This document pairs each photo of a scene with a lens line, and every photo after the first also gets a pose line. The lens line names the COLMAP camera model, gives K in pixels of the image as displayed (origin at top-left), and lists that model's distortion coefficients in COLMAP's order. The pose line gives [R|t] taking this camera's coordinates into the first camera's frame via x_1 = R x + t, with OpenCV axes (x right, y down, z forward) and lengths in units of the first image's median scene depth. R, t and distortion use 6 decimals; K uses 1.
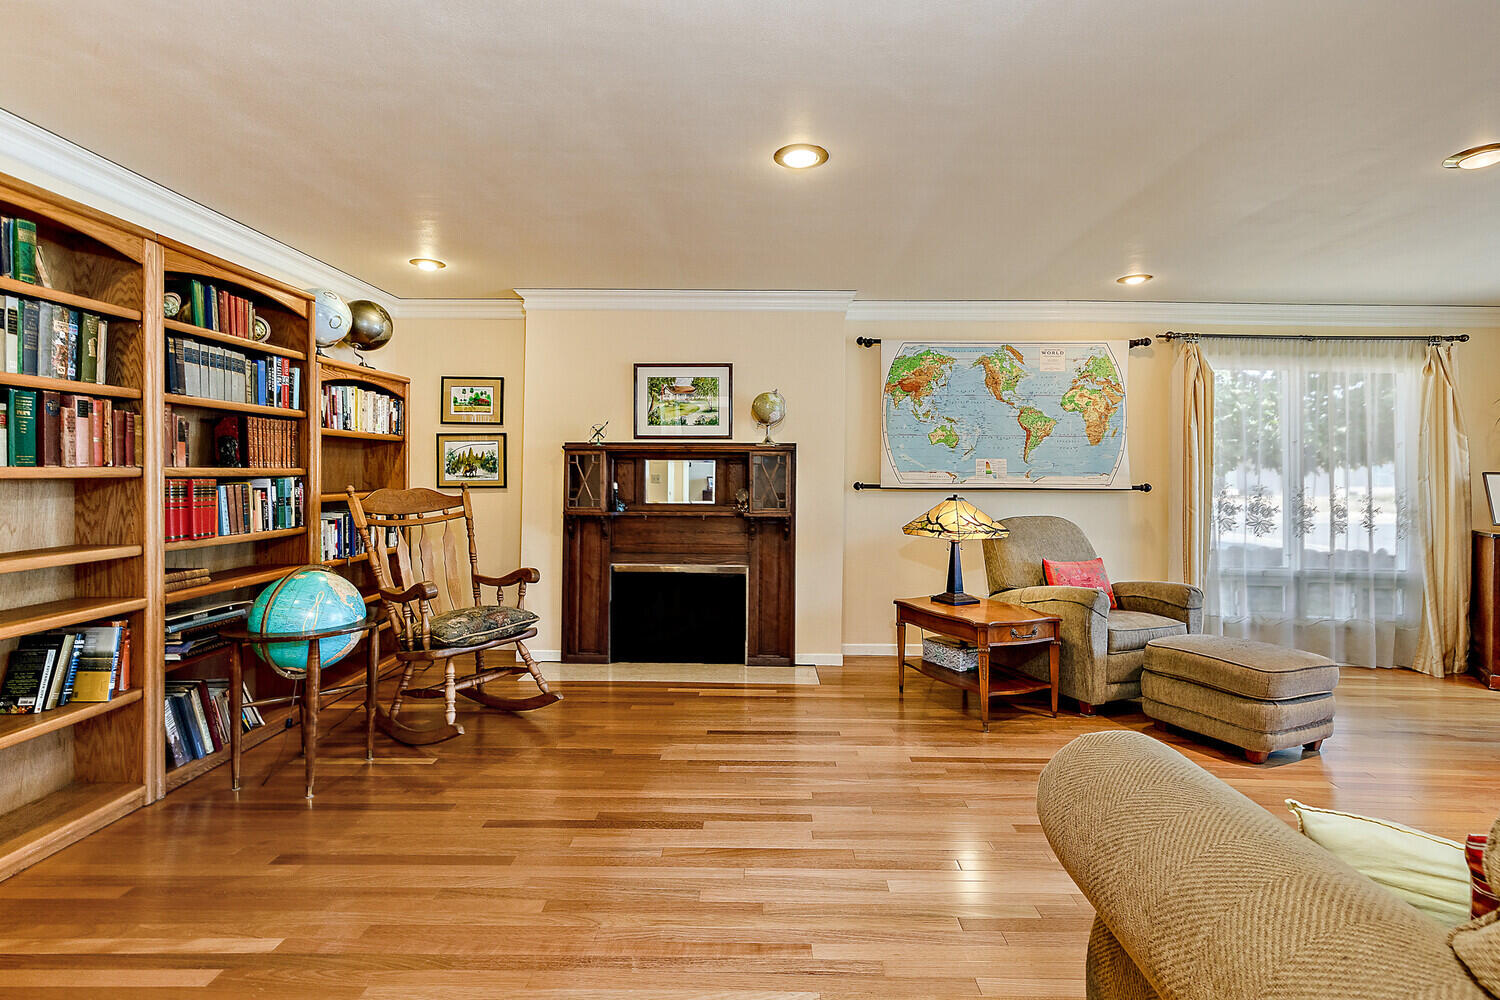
lens RADIAL K [[685.4, 0, 750.9], [0, 685.4, 475.3], [0, 0, 1]] dist [0.001870, 0.000245]
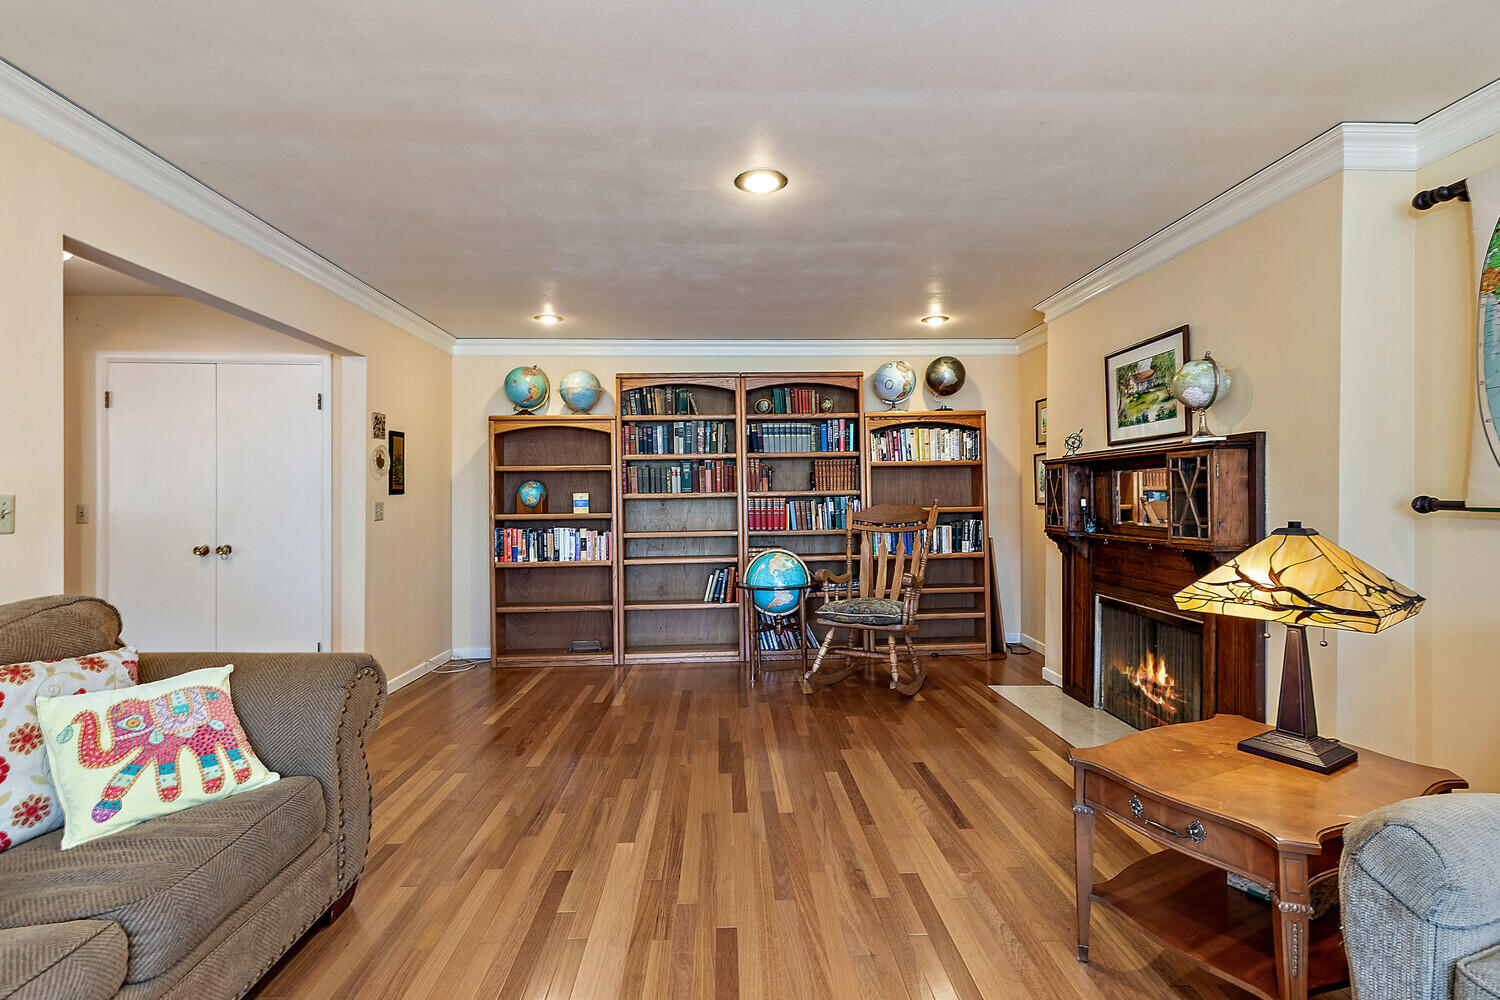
lens RADIAL K [[676.4, 0, 750.0], [0, 676.4, 500.0], [0, 0, 1]] dist [0.014318, 0.000056]
pose [[0.075318, -0.003207, -0.997154, 0.798314], [0.010655, 0.999940, -0.002411, 0.011806], [0.997103, -0.010443, 0.075348, 0.658018]]
